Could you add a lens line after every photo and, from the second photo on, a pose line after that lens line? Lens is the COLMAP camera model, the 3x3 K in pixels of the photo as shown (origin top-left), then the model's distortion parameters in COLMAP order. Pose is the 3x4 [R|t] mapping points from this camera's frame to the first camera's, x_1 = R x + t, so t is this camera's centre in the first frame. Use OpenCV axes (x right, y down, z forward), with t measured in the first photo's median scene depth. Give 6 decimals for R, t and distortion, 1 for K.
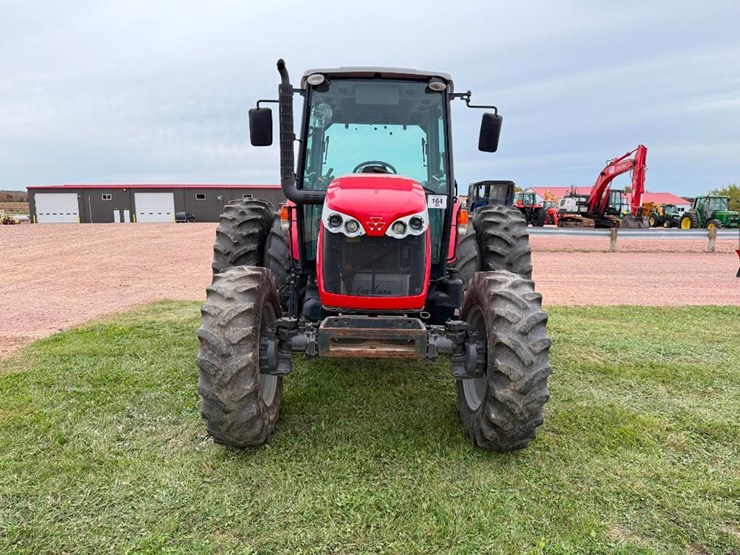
lens RADIAL K [[503.1, 0, 370.4], [0, 503.1, 280.6], [0, 0, 1]] dist [0.127297, -0.215105]
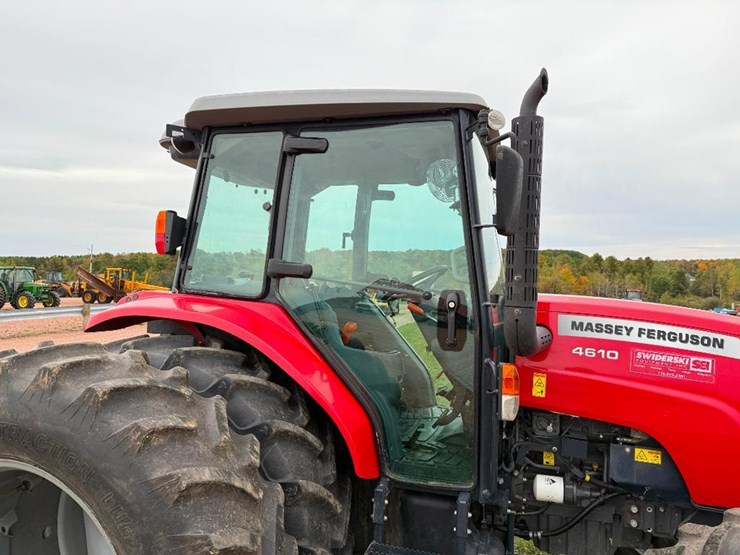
lens RADIAL K [[517.4, 0, 374.4], [0, 517.4, 275.3], [0, 0, 1]] dist [0.043723, -0.069873]
pose [[0.301655, 0.008123, 0.953383, -0.548433], [0.127314, 0.990665, -0.048723, -0.185643], [-0.944879, 0.136076, 0.297805, 0.811953]]
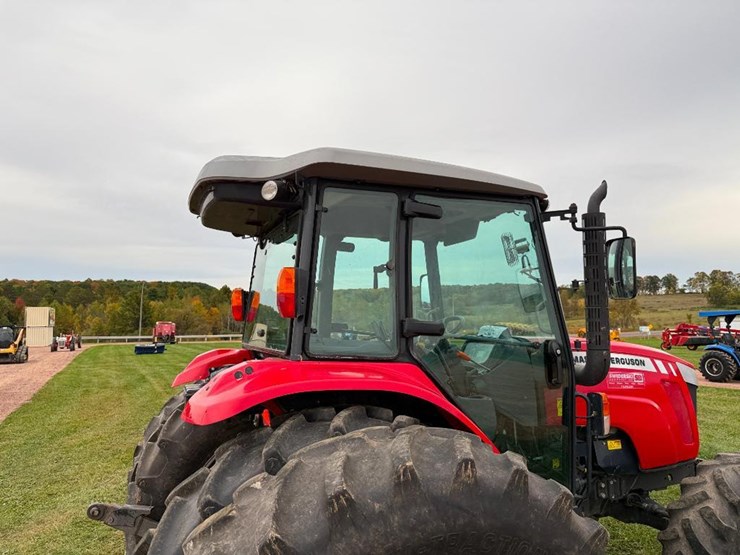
lens RADIAL K [[515.1, 0, 370.0], [0, 515.1, 277.5], [0, 0, 1]] dist [0.044553, -0.057953]
pose [[-0.362585, 0.062584, 0.929847, -0.558705], [0.155204, 0.987864, -0.005968, -0.274905], [-0.918936, 0.142152, -0.367898, 1.235683]]
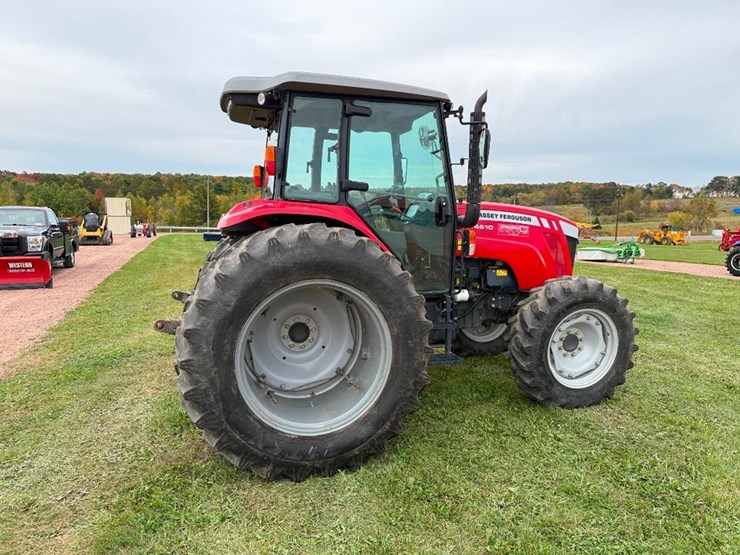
lens RADIAL K [[515.1, 0, 370.0], [0, 515.1, 277.5], [0, 0, 1]] dist [0.044553, -0.057953]
pose [[-0.253441, -0.130765, 0.958472, -0.922864], [0.142012, 0.975057, 0.170578, -0.216809], [-0.956870, 0.179346, -0.228549, 1.207054]]
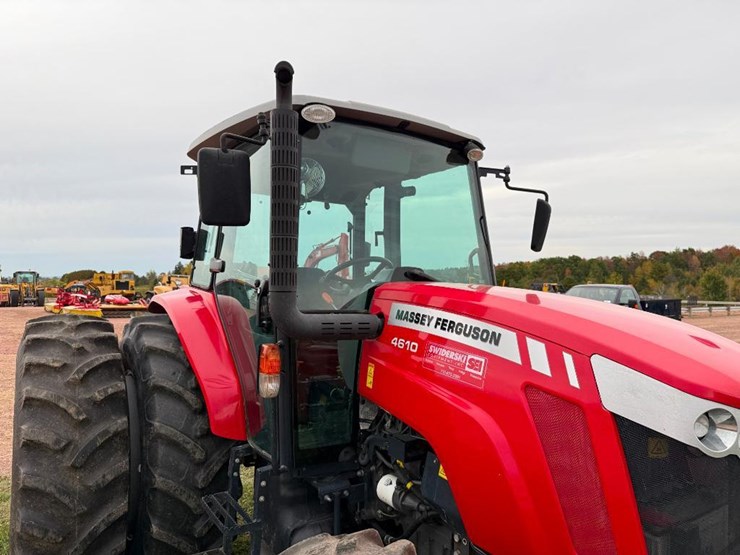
lens RADIAL K [[517.4, 0, 374.4], [0, 517.4, 275.3], [0, 0, 1]] dist [0.043723, -0.069873]
pose [[0.837800, 0.003680, 0.545965, -0.299531], [0.085473, 0.986764, -0.137811, -0.115738], [-0.539246, 0.162124, 0.826396, 0.440466]]
